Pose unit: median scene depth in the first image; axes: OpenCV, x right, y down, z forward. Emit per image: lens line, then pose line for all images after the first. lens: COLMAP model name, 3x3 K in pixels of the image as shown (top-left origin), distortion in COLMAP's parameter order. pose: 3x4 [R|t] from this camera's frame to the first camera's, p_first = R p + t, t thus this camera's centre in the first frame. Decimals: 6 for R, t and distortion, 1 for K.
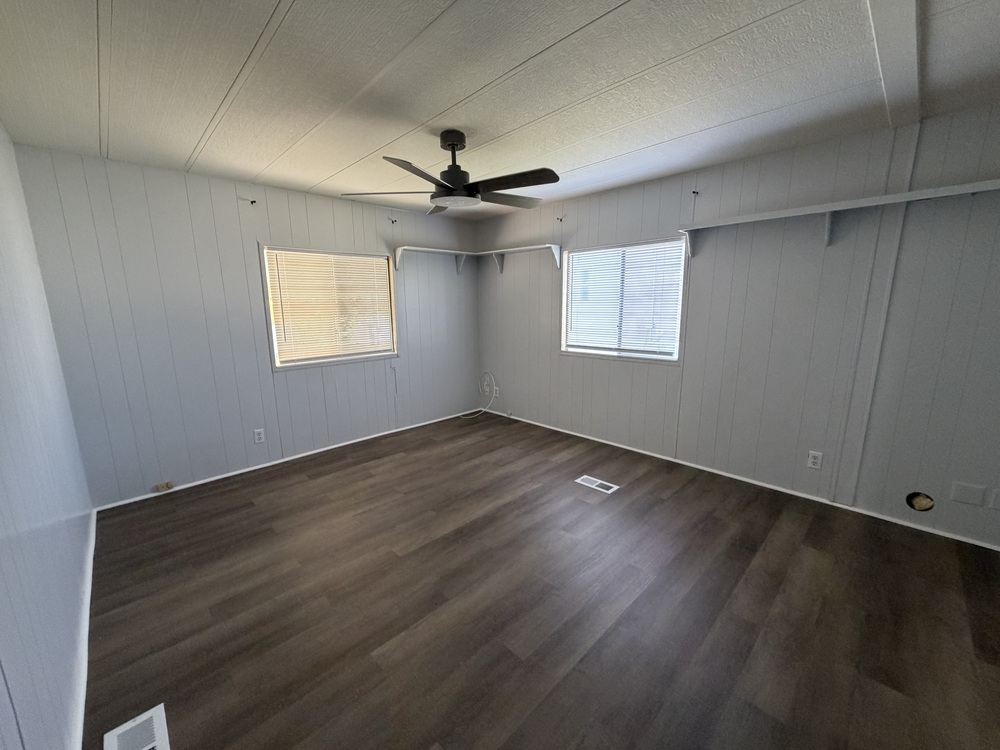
lens RADIAL K [[400.8, 0, 500.0], [0, 400.8, 365.6], [0, 0, 1]] dist [-0.001255, -0.000209]
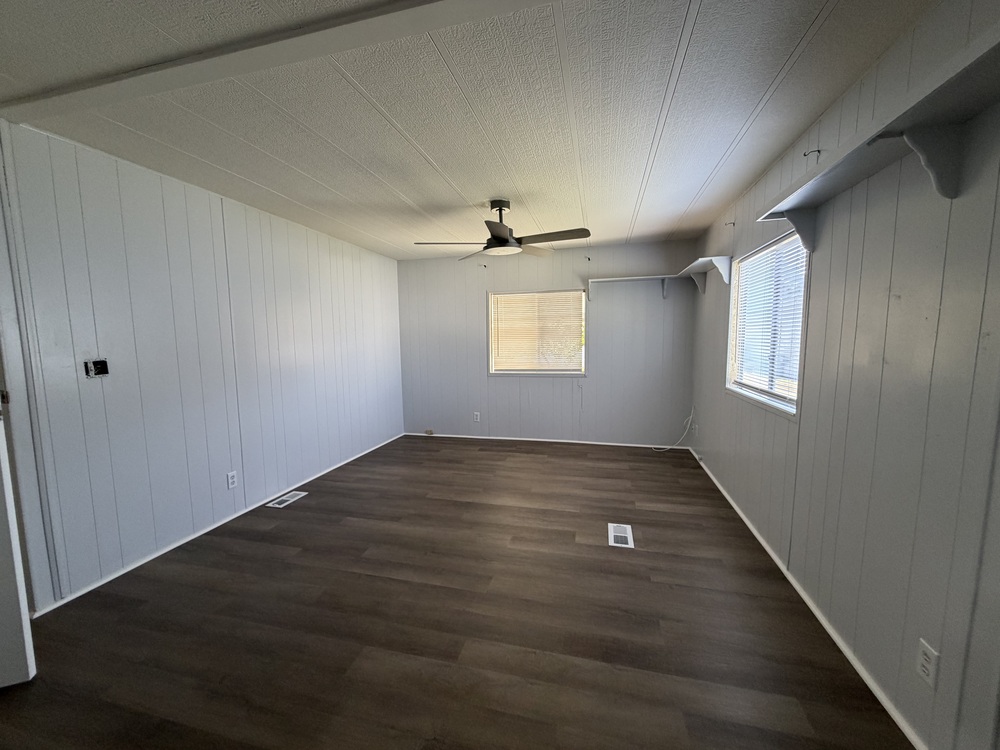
lens RADIAL K [[401.7, 0, 500.0], [0, 401.7, 375.0], [0, 0, 1]] dist [0.000545, 0.000076]
pose [[0.516748, 0.087983, -0.851604, 0.697116], [-0.124627, 0.991840, 0.026848, -0.033382], [0.847018, 0.092260, 0.523497, 0.247202]]
